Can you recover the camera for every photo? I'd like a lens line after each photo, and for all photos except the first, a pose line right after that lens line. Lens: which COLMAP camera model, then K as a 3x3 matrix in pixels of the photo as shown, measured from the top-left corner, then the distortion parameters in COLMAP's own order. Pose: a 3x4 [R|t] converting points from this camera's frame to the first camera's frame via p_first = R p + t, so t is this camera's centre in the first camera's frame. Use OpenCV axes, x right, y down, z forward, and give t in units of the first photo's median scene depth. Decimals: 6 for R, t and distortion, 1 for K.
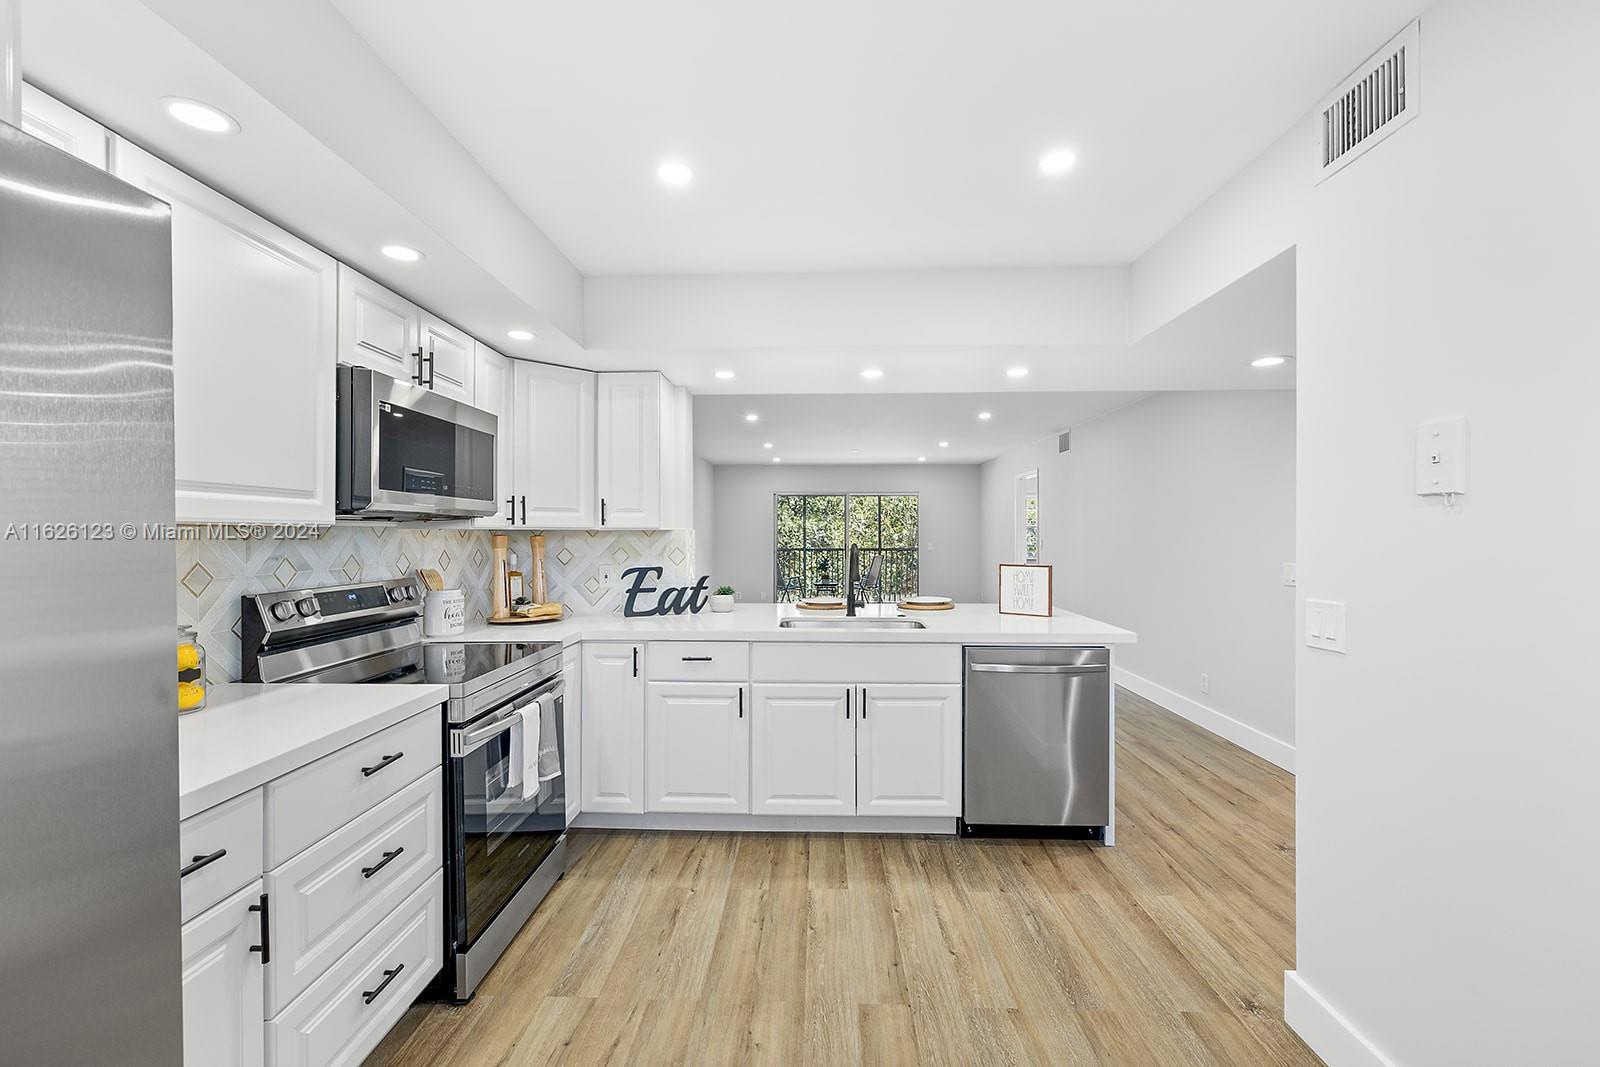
lens RADIAL K [[672.3, 0, 795.8], [0, 672.3, 536.5], [0, 0, 1]] dist [-0.000708, 0.000186]
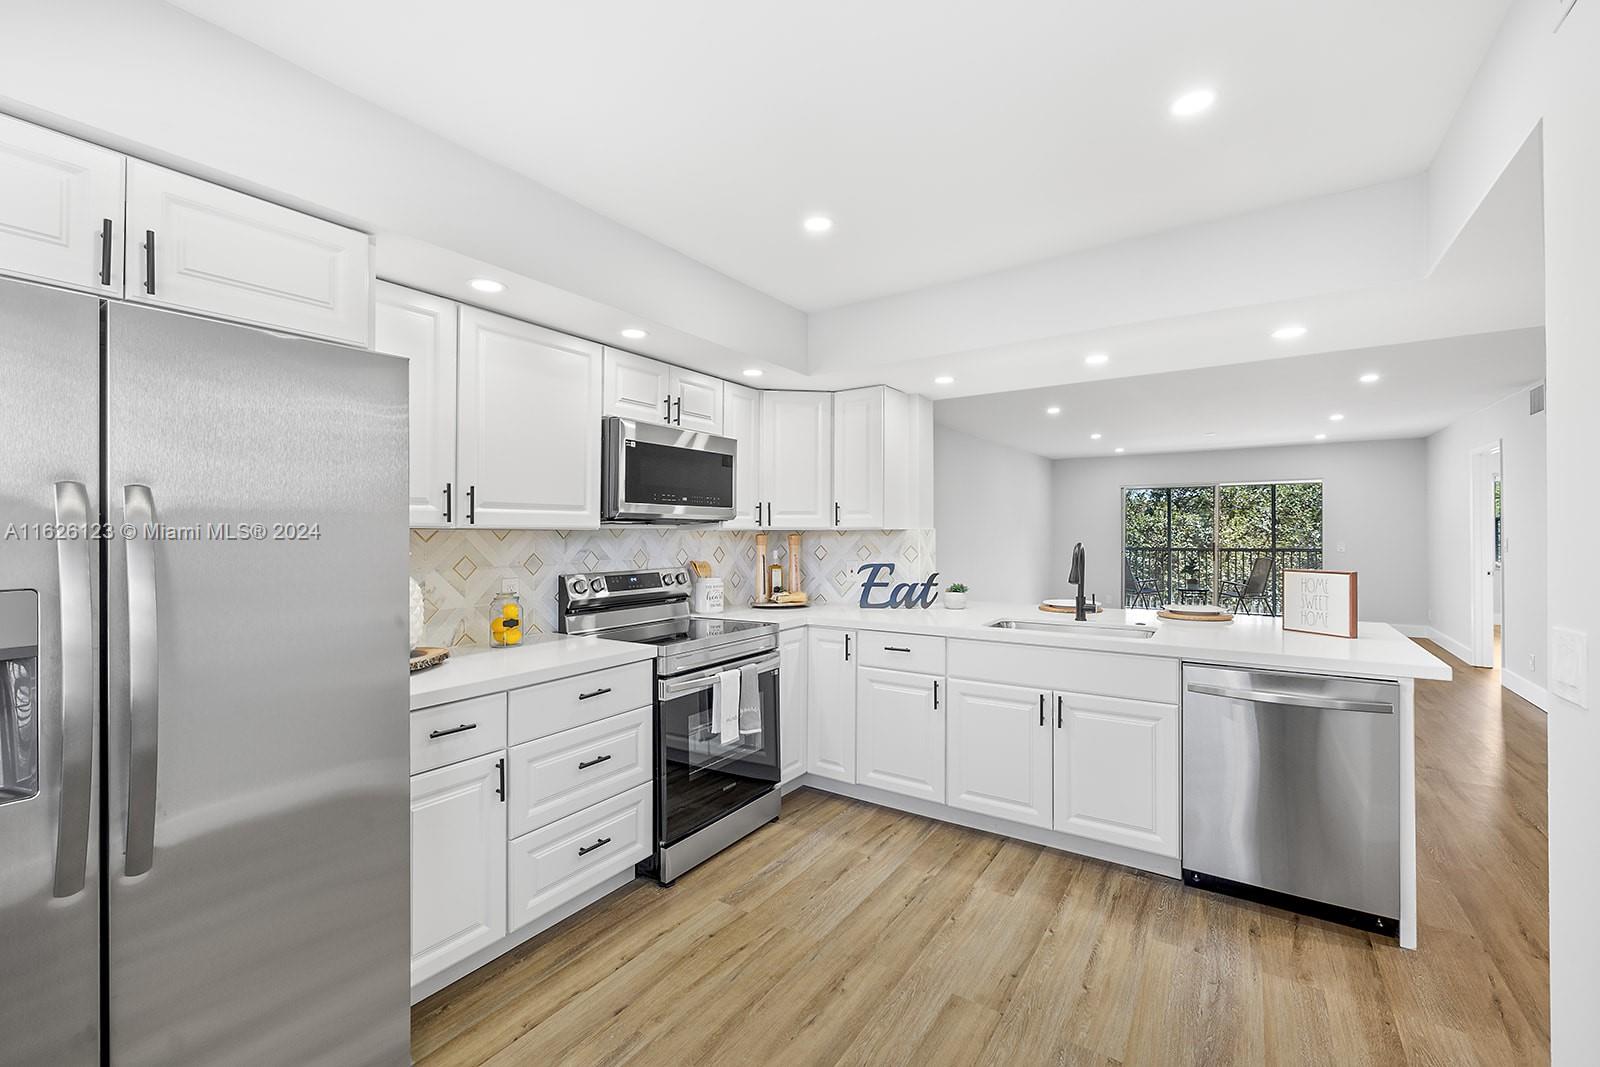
lens RADIAL K [[671.5, 0, 797.2], [0, 671.5, 525.5], [0, 0, 1]] dist [0.000990, -0.000002]
pose [[0.847579, -0.008803, -0.530596, 0.329741], [0.001767, 0.999904, -0.013768, -0.001954], [0.530666, 0.010732, 0.847513, 0.001124]]
